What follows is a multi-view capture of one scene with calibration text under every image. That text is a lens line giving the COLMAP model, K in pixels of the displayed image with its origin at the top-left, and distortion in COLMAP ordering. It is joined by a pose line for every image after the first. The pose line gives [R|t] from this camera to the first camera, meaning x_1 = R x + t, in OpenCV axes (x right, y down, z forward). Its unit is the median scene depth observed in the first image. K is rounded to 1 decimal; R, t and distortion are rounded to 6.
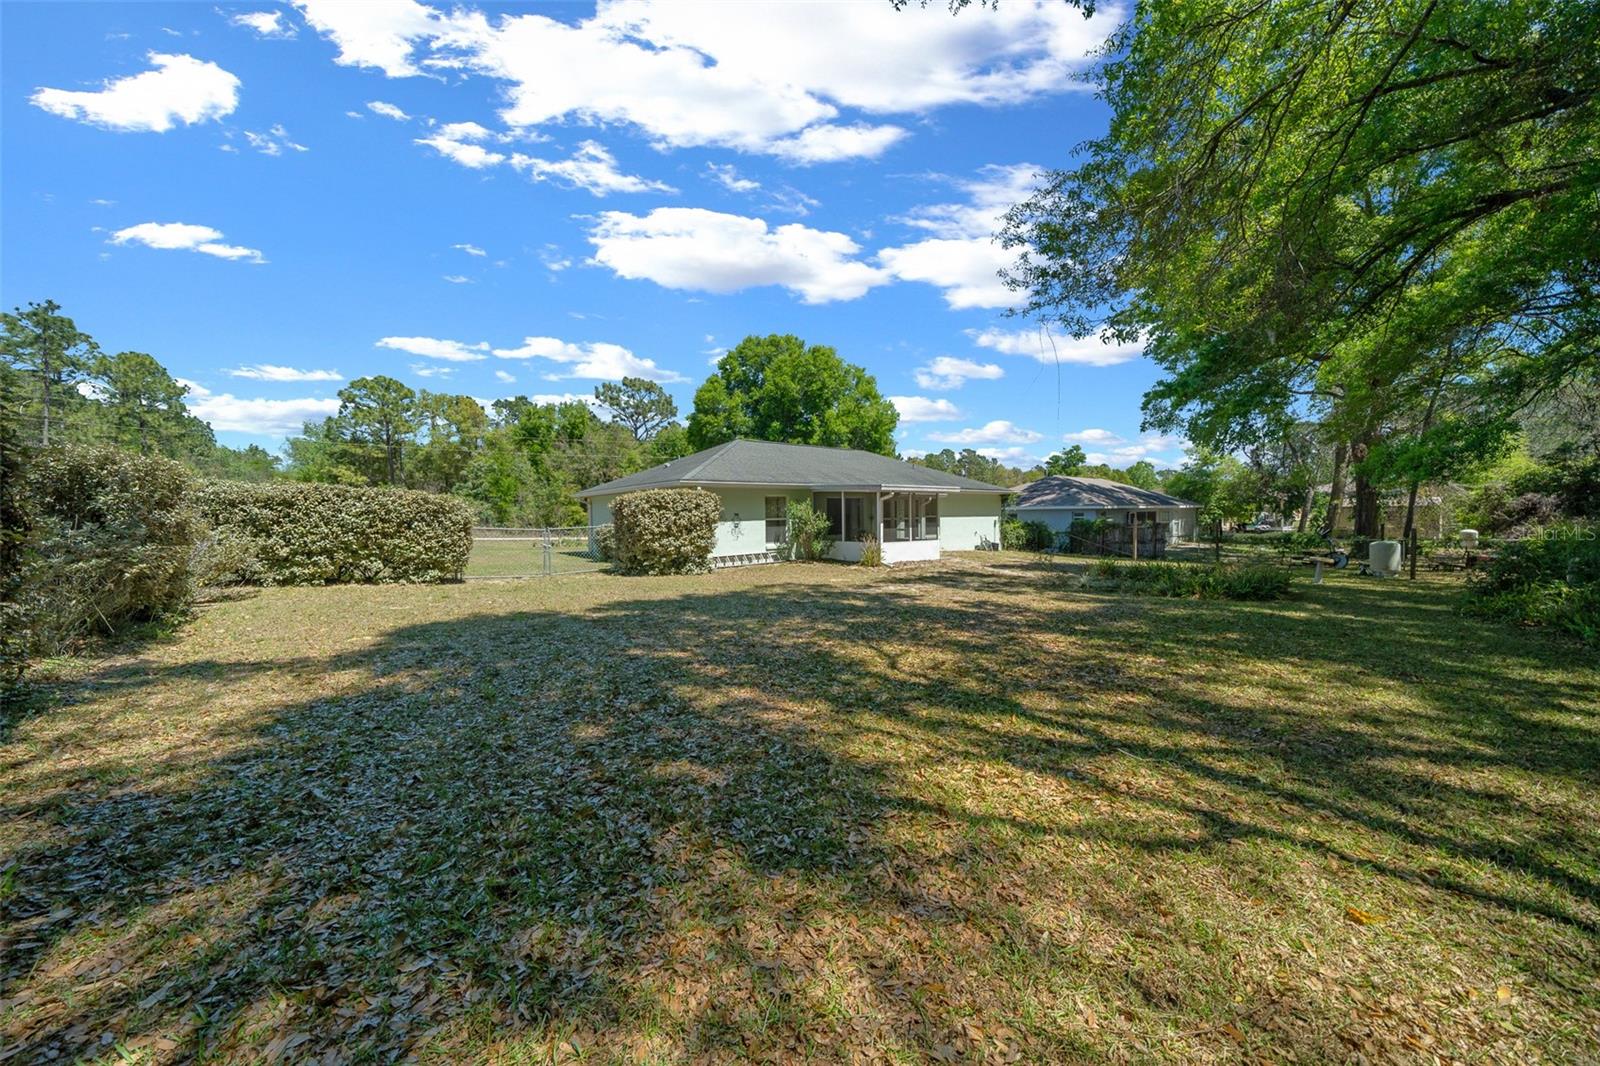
lens RADIAL K [[553.2, 0, 800.0], [0, 553.2, 533.0], [0, 0, 1]] dist [-0.003092, -0.000232]
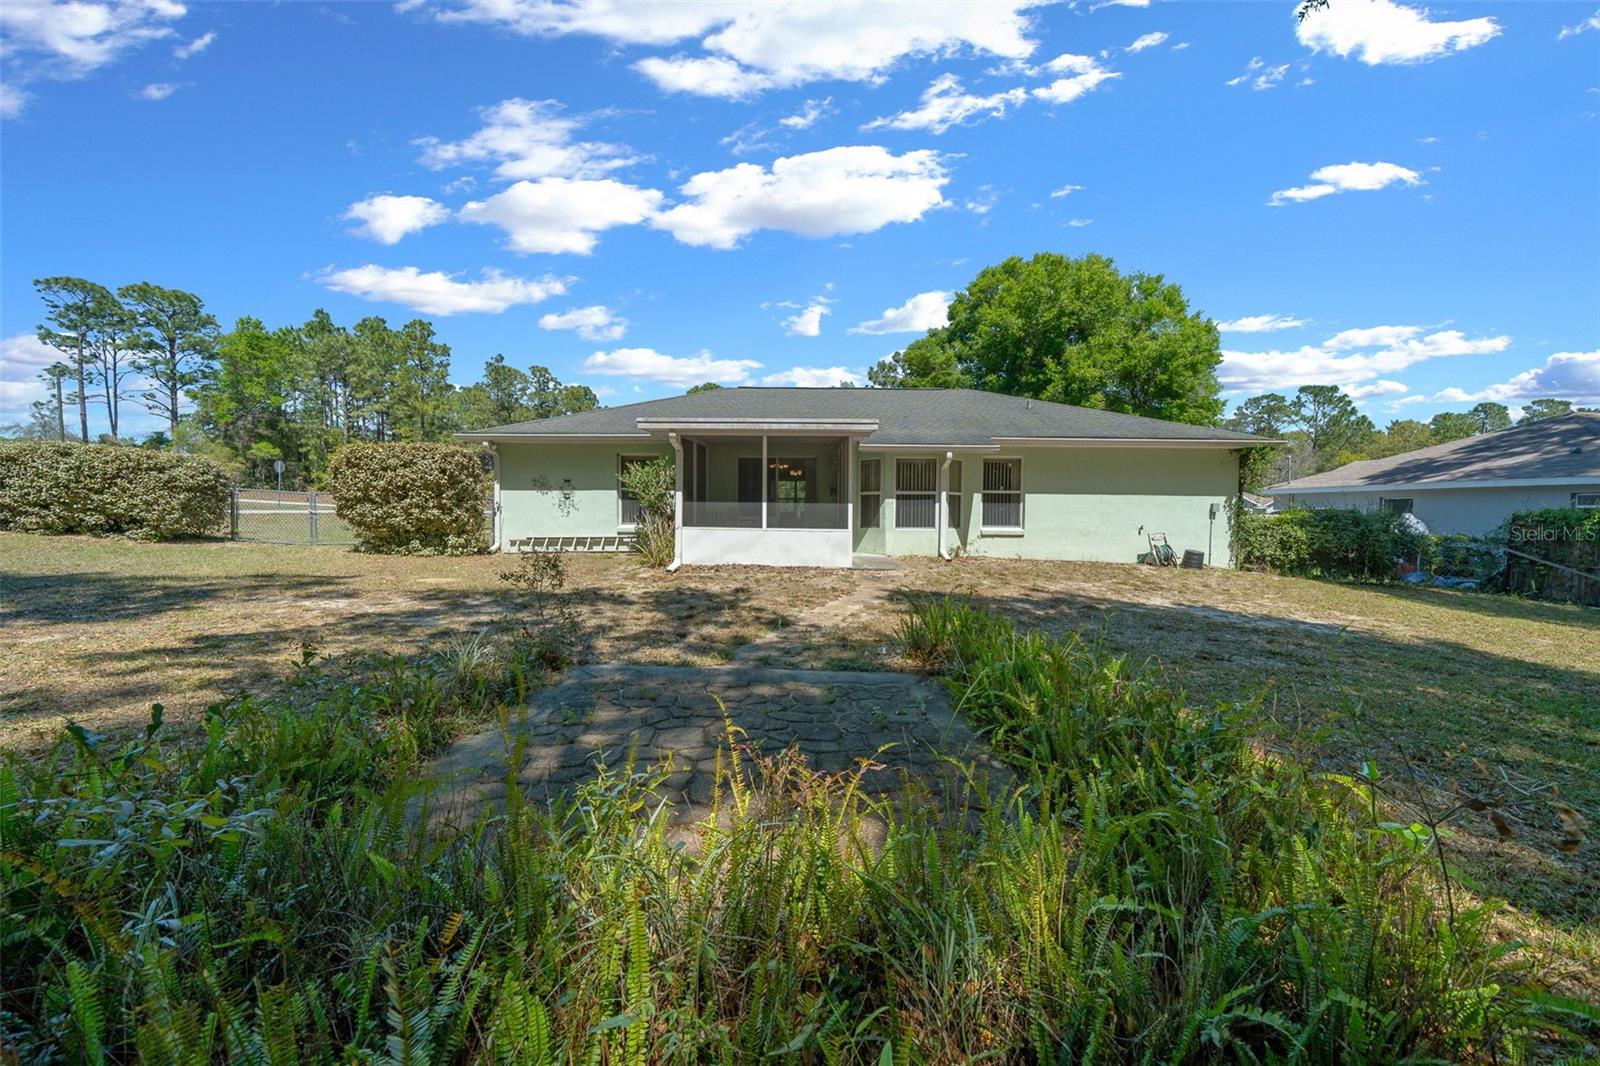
lens RADIAL K [[553.2, 0, 800.0], [0, 553.2, 533.0], [0, 0, 1]] dist [-0.003092, -0.000232]
pose [[0.788580, 0.050724, -0.612836, 0.361673], [-0.037975, 0.998707, 0.033796, -0.000845], [0.613758, -0.003378, 0.789487, 0.401257]]
